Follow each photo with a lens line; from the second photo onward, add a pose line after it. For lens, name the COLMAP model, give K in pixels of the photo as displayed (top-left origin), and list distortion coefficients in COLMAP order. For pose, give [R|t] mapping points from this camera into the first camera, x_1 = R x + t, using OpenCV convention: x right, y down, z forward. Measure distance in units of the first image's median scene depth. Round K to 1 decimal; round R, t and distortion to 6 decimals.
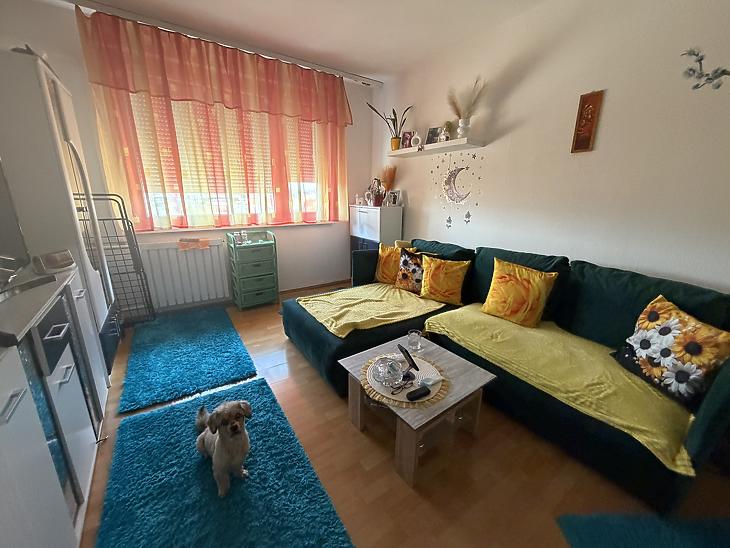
lens RADIAL K [[294.8, 0, 365.0], [0, 294.8, 274.0], [0, 0, 1]] dist [-0.000205, -0.000315]
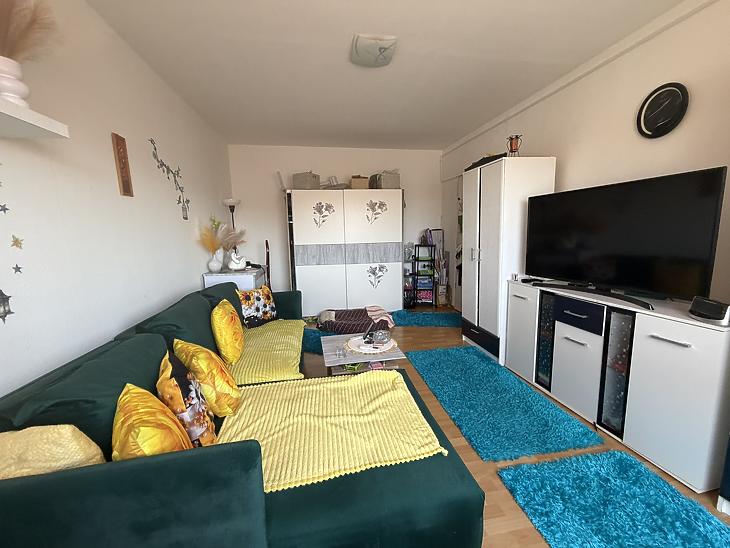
lens RADIAL K [[294.8, 0, 365.0], [0, 294.8, 274.0], [0, 0, 1]] dist [-0.000205, -0.000315]
pose [[-0.897000, -0.051328, 0.439039, -0.533892], [0.134085, 0.914842, 0.380901, -0.621751], [-0.421202, 0.400537, -0.813731, 2.171497]]
